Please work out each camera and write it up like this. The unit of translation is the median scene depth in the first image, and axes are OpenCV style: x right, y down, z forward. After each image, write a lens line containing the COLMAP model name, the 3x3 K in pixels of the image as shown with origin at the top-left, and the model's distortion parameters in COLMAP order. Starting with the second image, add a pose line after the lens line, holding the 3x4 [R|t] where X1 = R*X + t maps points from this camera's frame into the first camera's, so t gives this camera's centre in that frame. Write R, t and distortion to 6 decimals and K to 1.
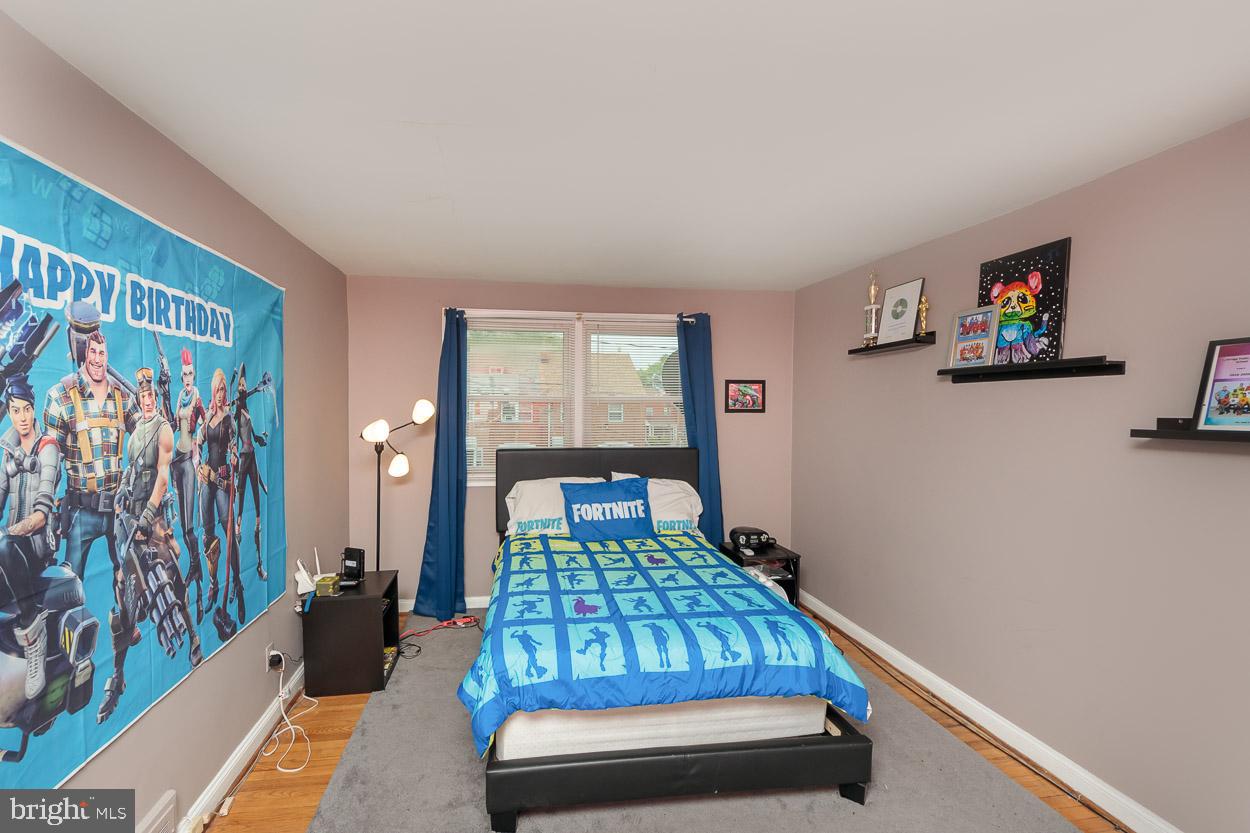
lens RADIAL K [[521.8, 0, 586.8], [0, 521.8, 418.4], [0, 0, 1]] dist [0.001702, -0.000023]
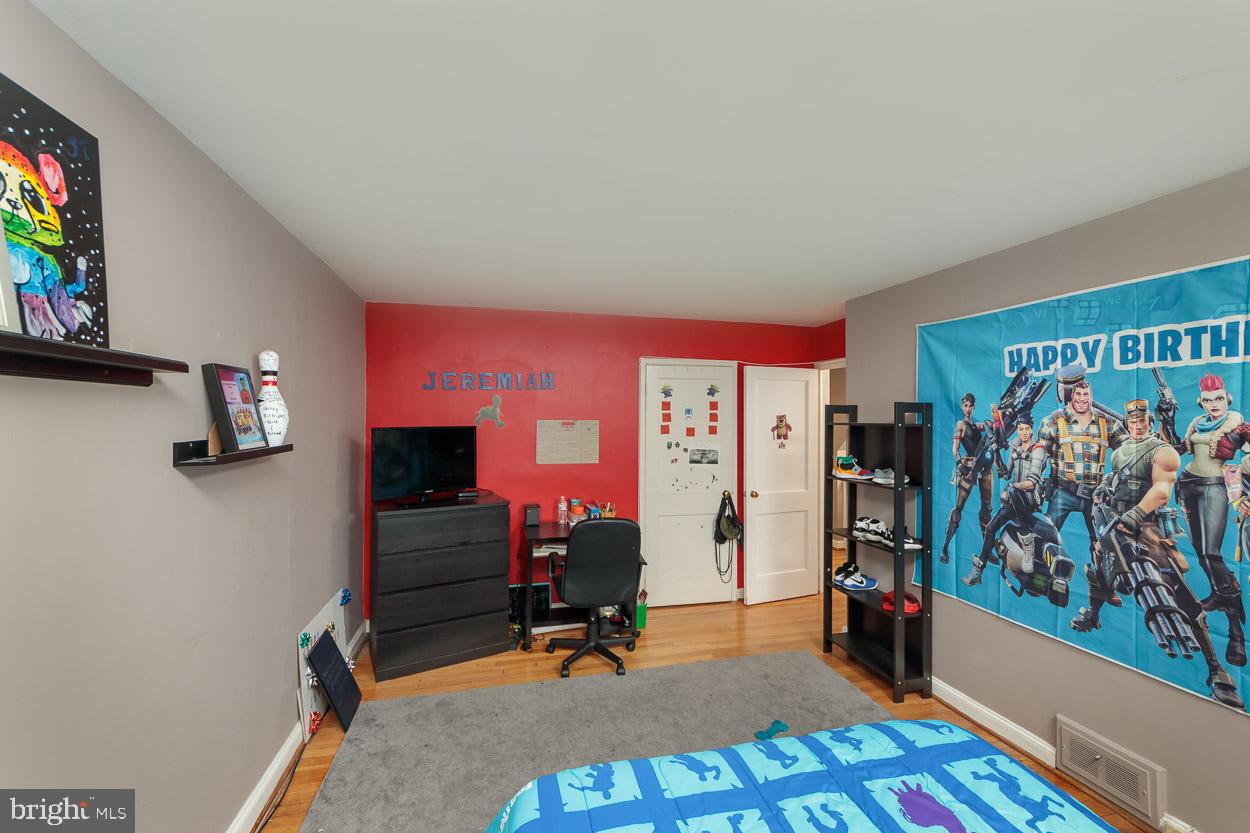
lens RADIAL K [[485.8, 0, 622.6], [0, 485.8, 417.0], [0, 0, 1]] dist [0.001124, 0.000079]
pose [[-0.995263, -0.005060, -0.097089, 0.543571], [-0.007514, 0.999661, 0.024924, -0.079308], [0.096930, 0.025536, -0.994964, 2.189859]]
